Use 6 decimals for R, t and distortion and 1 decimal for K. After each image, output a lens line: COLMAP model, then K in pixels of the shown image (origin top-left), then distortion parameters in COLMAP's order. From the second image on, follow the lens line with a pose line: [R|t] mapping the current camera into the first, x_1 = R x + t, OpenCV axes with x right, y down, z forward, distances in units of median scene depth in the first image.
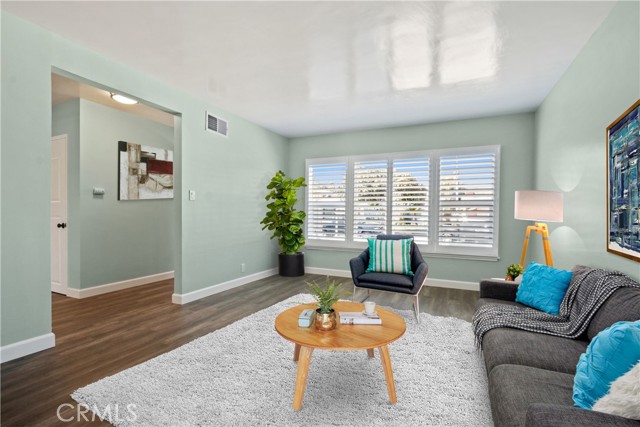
lens RADIAL K [[300.7, 0, 320.0], [0, 300.7, 213.5], [0, 0, 1]] dist [0.000100, 0.000025]
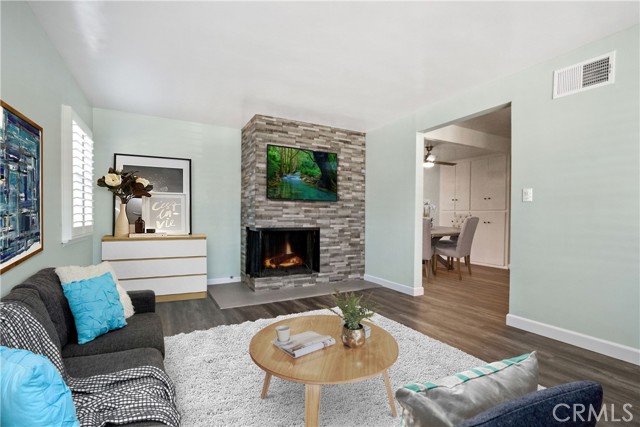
lens RADIAL K [[300.7, 0, 320.0], [0, 300.7, 213.5], [0, 0, 1]] dist [0.000100, 0.000025]
pose [[-0.597093, -0.026637, -0.801729, 0.559209], [-0.018418, 0.999640, -0.019495, 0.013526], [0.801960, 0.003126, -0.597369, 1.103990]]
